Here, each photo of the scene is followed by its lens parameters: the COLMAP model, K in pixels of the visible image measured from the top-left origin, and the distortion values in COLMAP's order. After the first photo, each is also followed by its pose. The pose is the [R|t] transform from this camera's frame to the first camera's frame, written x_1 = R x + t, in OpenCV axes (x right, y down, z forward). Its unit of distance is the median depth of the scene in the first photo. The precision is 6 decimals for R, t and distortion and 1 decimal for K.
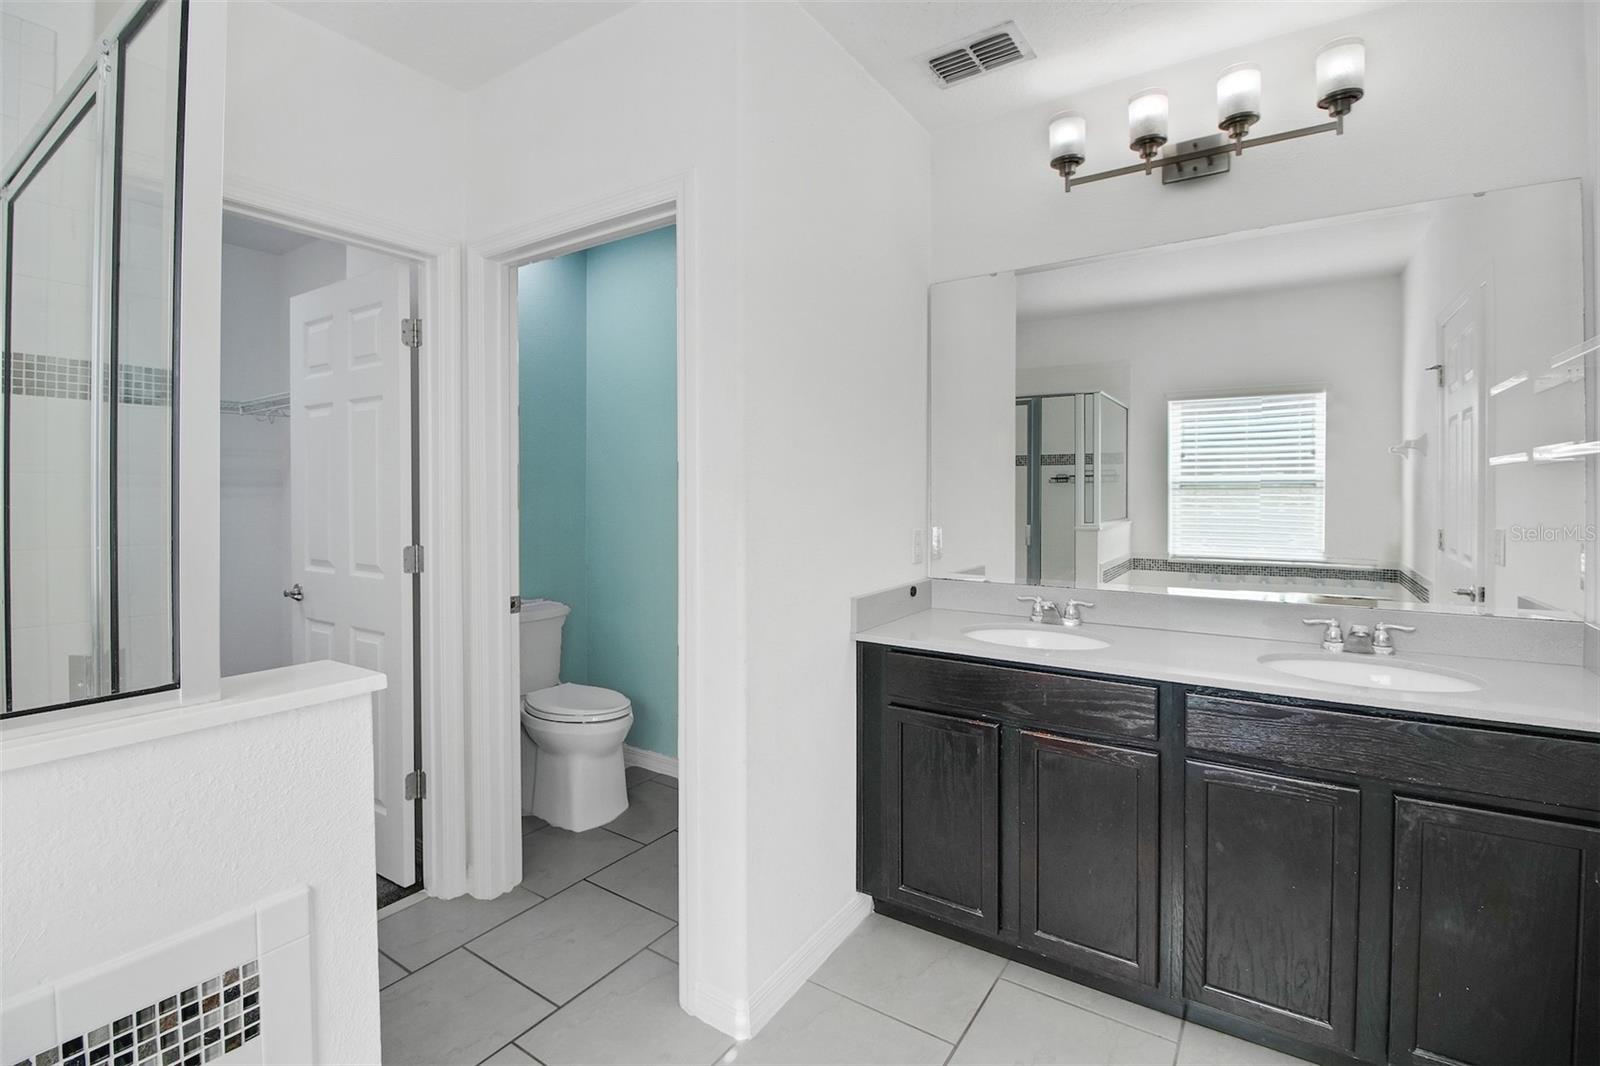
lens RADIAL K [[713.1, 0, 812.0], [0, 713.1, 507.4], [0, 0, 1]] dist [-0.004844, -0.000943]
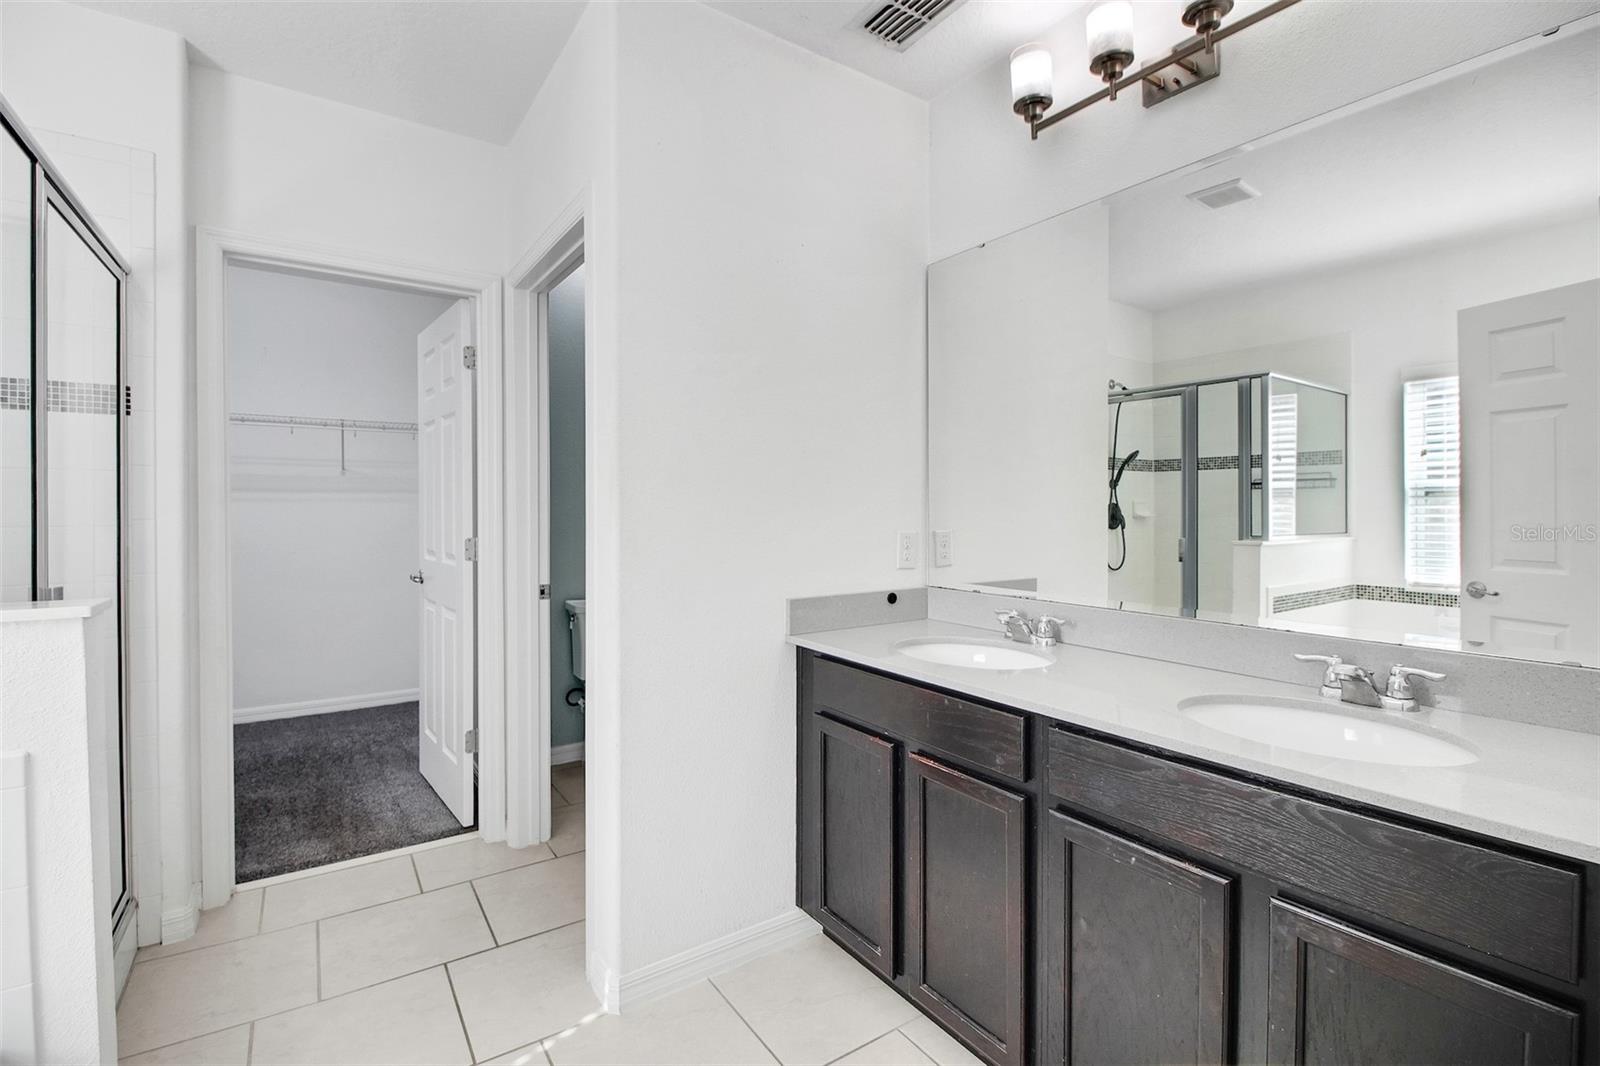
lens RADIAL K [[713.1, 0, 803.5], [0, 713.1, 516.1], [0, 0, 1]] dist [-0.004844, -0.000943]
pose [[0.932491, 0.009061, -0.361080, 0.419531], [-0.012528, 0.999895, -0.007261, 0.022475], [0.360976, 0.011295, 0.932507, 0.105093]]
